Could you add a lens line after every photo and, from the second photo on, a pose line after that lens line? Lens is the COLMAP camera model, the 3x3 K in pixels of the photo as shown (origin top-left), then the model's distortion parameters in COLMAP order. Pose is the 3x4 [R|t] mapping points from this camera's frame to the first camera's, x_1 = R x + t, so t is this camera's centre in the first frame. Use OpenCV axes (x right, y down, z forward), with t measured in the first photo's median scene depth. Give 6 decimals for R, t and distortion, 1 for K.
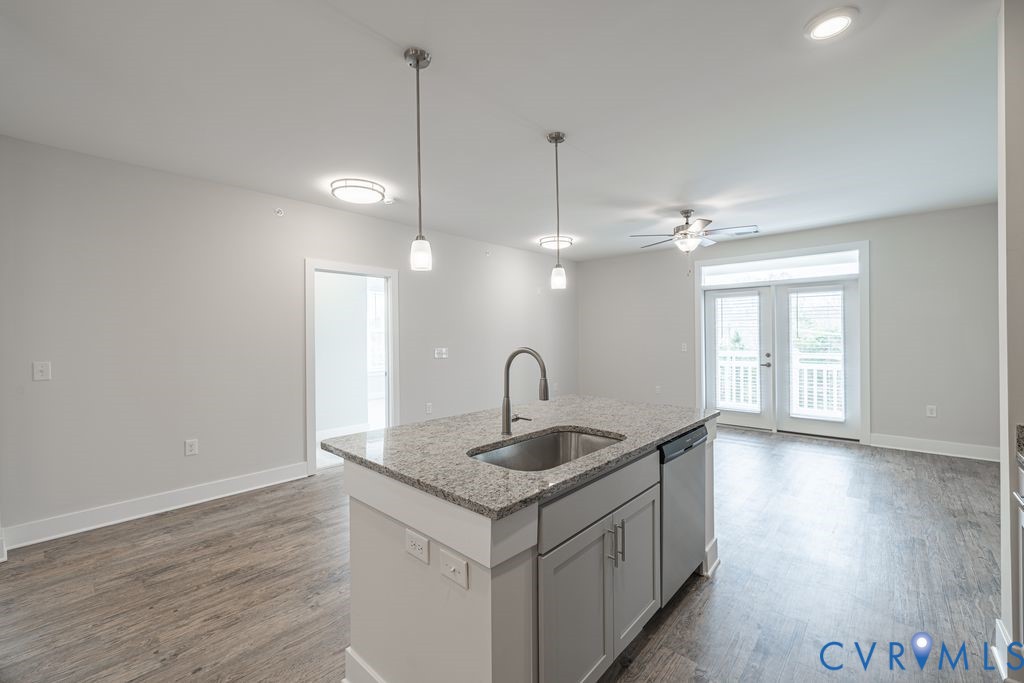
lens RADIAL K [[427.4, 0, 514.7], [0, 427.4, 336.9], [0, 0, 1]] dist [0.002646, 0.000288]
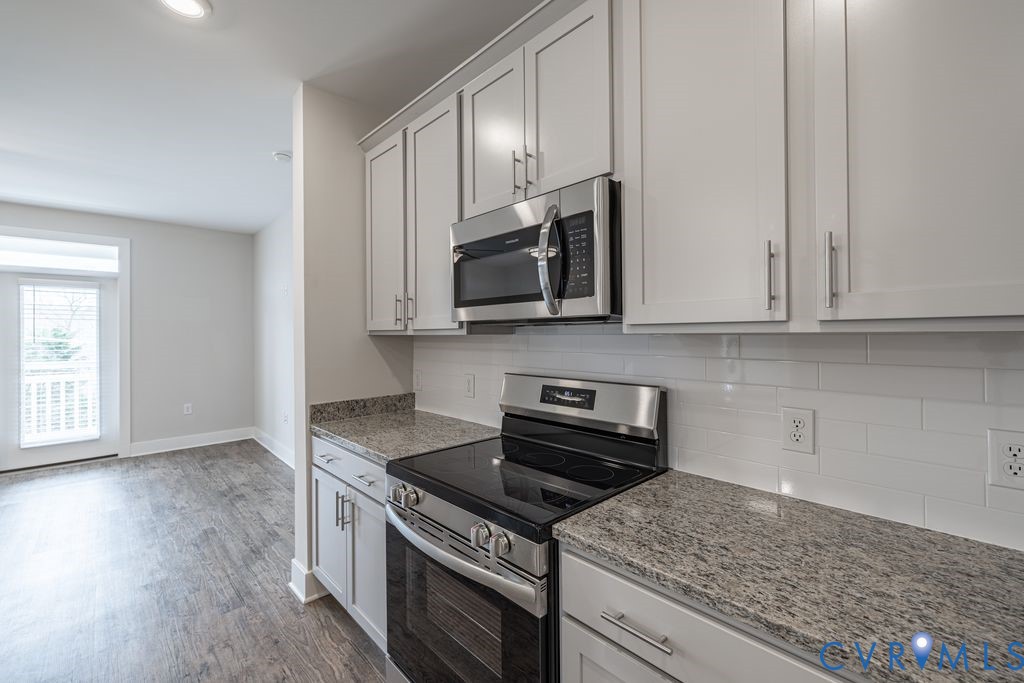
lens RADIAL K [[427.4, 0, 507.5], [0, 427.4, 330.8], [0, 0, 1]] dist [0.002646, 0.000288]
pose [[0.090687, 0.014743, 0.995770, -0.046263], [0.009883, 0.999828, -0.015703, -0.000162], [-0.995830, 0.011265, 0.090525, 0.102360]]
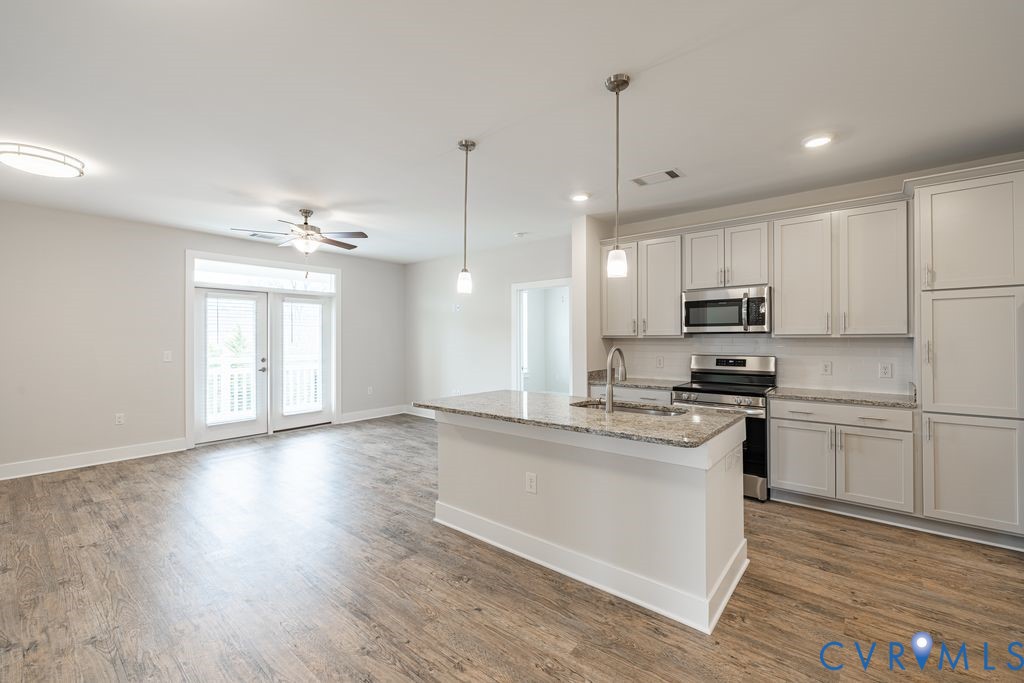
lens RADIAL K [[427.4, 0, 508.2], [0, 427.4, 336.3], [0, 0, 1]] dist [0.002646, 0.000288]
pose [[-0.031476, 0.013073, 0.999419, -0.626299], [0.005868, 0.999900, -0.012895, 0.003591], [-0.999487, 0.005459, -0.031549, 0.634918]]
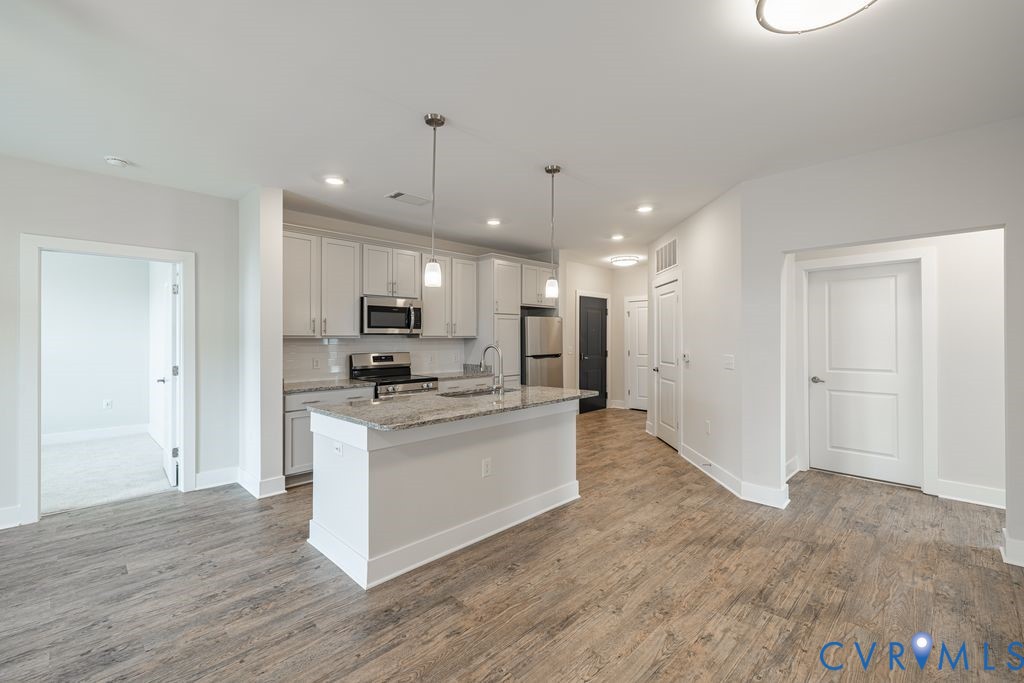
lens RADIAL K [[441.4, 0, 514.3], [0, 441.4, 337.4], [0, 0, 1]] dist [0.008054, -0.001341]
pose [[-0.998473, 0.010172, 0.054306, -0.079678], [0.010276, 0.999946, 0.001633, -0.003114], [-0.054286, 0.002189, -0.998523, 1.306904]]
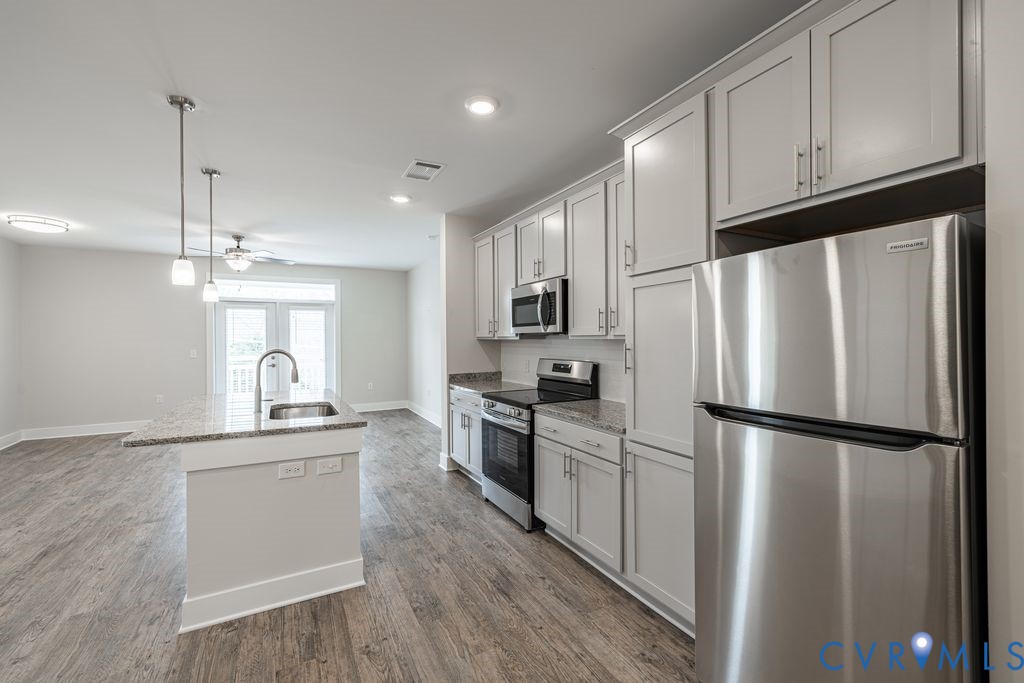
lens RADIAL K [[427.4, 0, 507.6], [0, 427.4, 336.0], [0, 0, 1]] dist [0.002646, 0.000288]
pose [[0.346724, 0.010723, 0.937906, -0.486155], [0.007067, 0.999876, -0.014044, 0.002258], [-0.937940, 0.011498, 0.346606, -0.111077]]
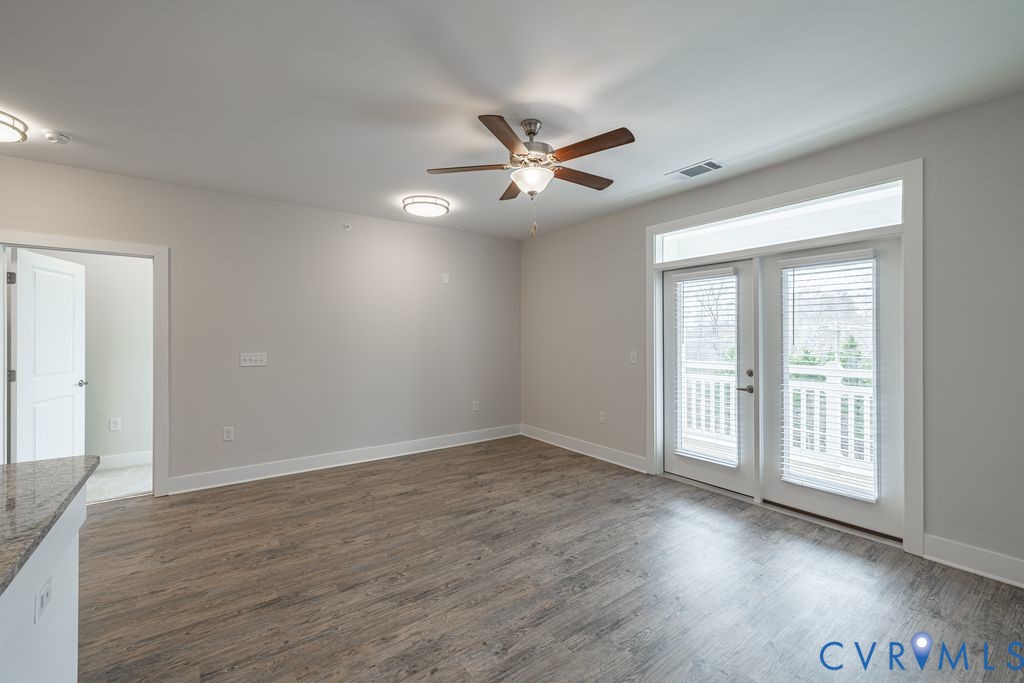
lens RADIAL K [[427.4, 0, 514.0], [0, 427.4, 337.4], [0, 0, 1]] dist [0.002646, 0.000288]
pose [[0.977222, 0.009983, -0.211984, 0.555582], [-0.010501, 0.999944, -0.001320, -0.005227], [0.211959, 0.003516, 0.977272, 0.475896]]
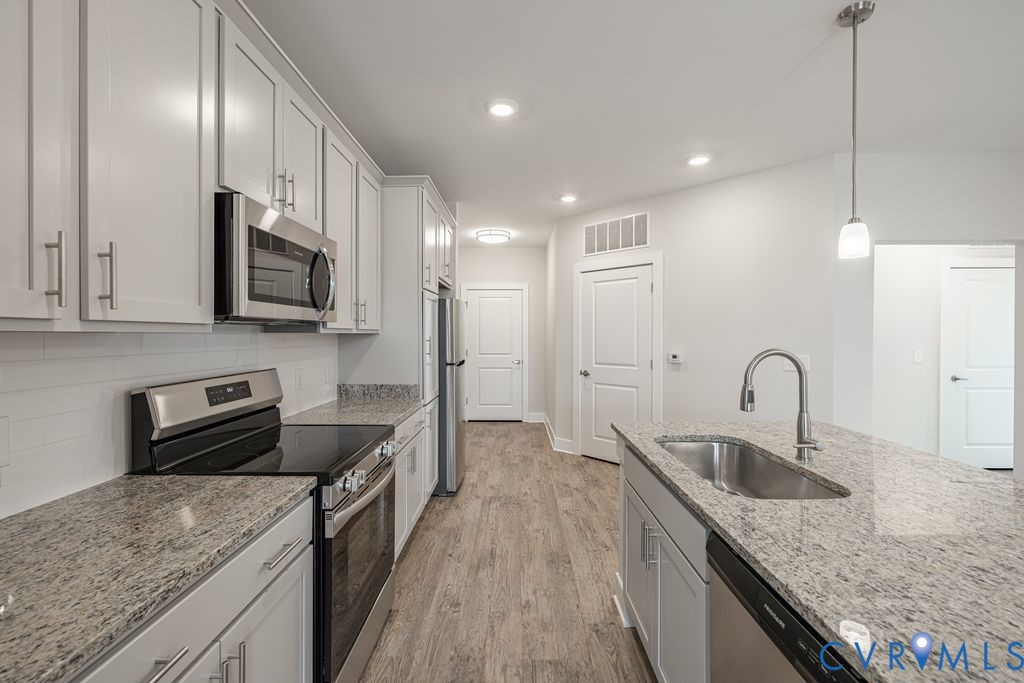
lens RADIAL K [[427.4, 0, 513.0], [0, 427.4, 336.1], [0, 0, 1]] dist [0.002646, 0.000288]
pose [[-0.753045, 0.008990, -0.657908, 0.422885], [0.000848, 0.999919, 0.012693, -0.004911], [0.657969, 0.009001, -0.752992, 0.580825]]
